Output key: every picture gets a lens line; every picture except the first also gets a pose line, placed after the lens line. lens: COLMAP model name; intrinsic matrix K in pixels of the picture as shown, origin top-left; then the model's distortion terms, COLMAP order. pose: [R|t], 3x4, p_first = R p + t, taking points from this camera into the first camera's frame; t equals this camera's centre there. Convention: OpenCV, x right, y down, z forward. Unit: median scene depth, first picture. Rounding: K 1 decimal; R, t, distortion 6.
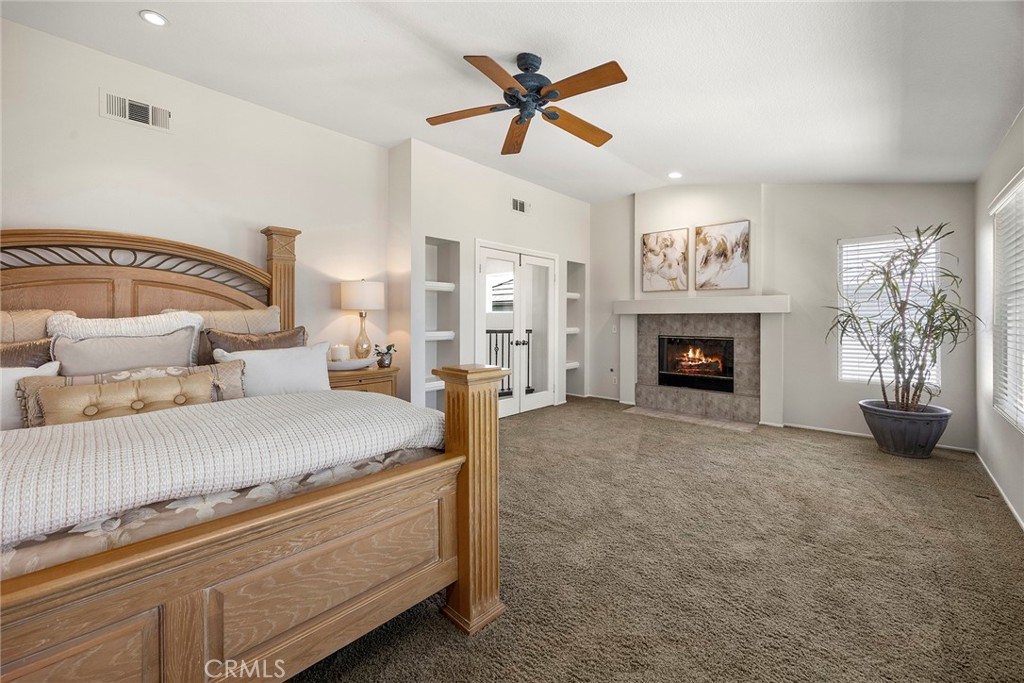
lens RADIAL K [[413.0, 0, 506.4], [0, 413.0, 318.2], [0, 0, 1]] dist [0.002886, 0.000241]
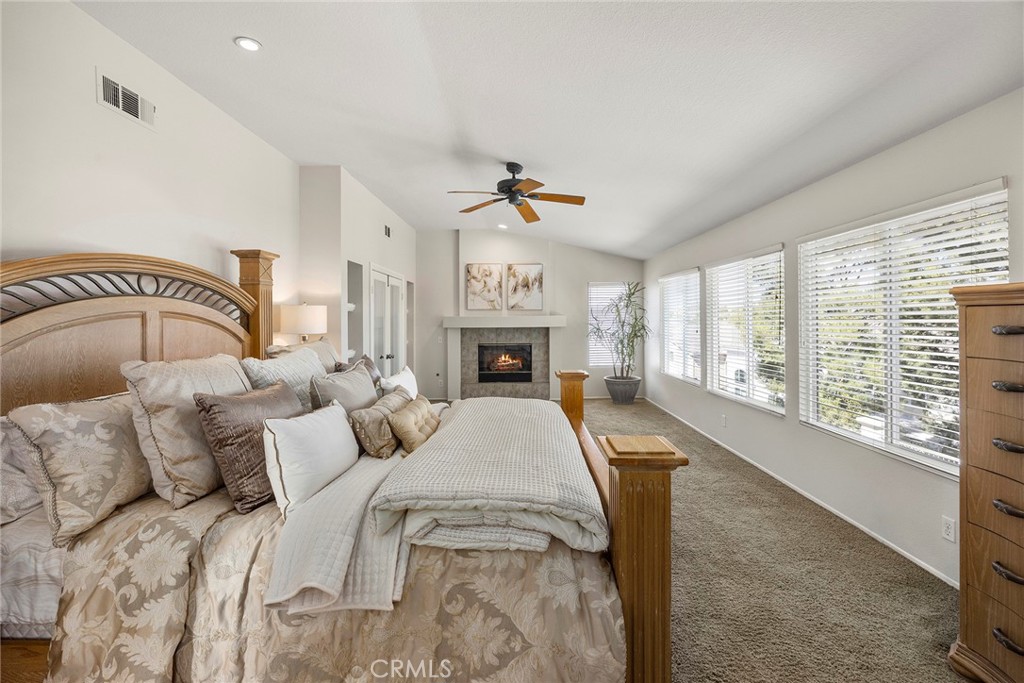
lens RADIAL K [[440.6, 0, 509.9], [0, 440.6, 329.7], [0, 0, 1]] dist [-0.002742, -0.000168]
pose [[0.739097, -0.020552, 0.673285, -0.528199], [0.005531, 0.999686, 0.024443, -0.039566], [-0.673576, -0.014341, 0.738979, -0.083147]]
